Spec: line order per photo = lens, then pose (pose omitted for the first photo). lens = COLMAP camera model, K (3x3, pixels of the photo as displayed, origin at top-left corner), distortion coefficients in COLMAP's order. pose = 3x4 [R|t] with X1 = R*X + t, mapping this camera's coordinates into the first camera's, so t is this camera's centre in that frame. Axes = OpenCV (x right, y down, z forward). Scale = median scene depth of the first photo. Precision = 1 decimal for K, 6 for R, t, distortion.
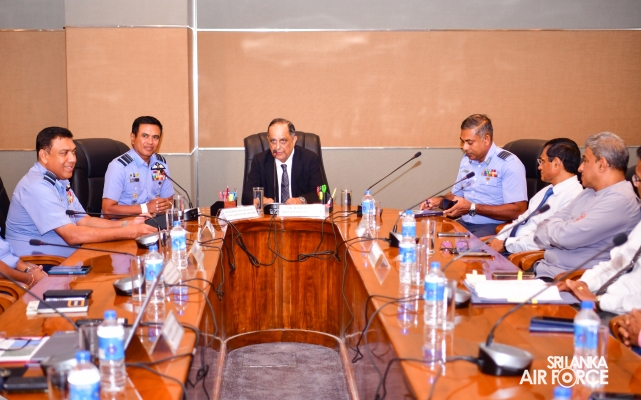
lens RADIAL K [[1182.4, 0, 320.5], [0, 1182.4, 200.0], [0, 0, 1]] dist [0.001441, -0.023755]
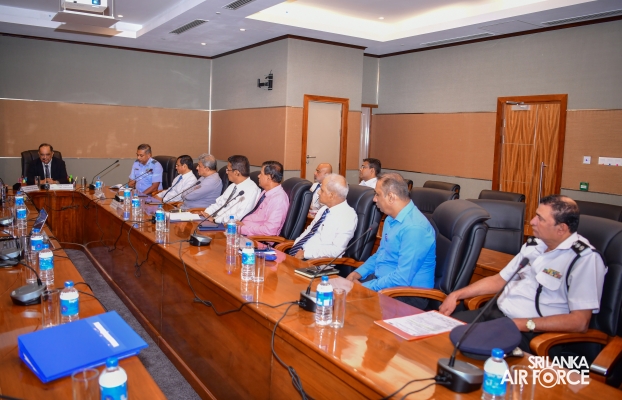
lens RADIAL K [[531.4, 0, 311.0], [0, 531.4, 200.0], [0, 0, 1]] dist [-0.000976, -0.001533]
pose [[0.853822, -0.028880, 0.519763, -0.130944], [0.014743, 0.999401, 0.031313, 0.009045], [-0.520356, -0.019073, 0.853736, -0.059227]]
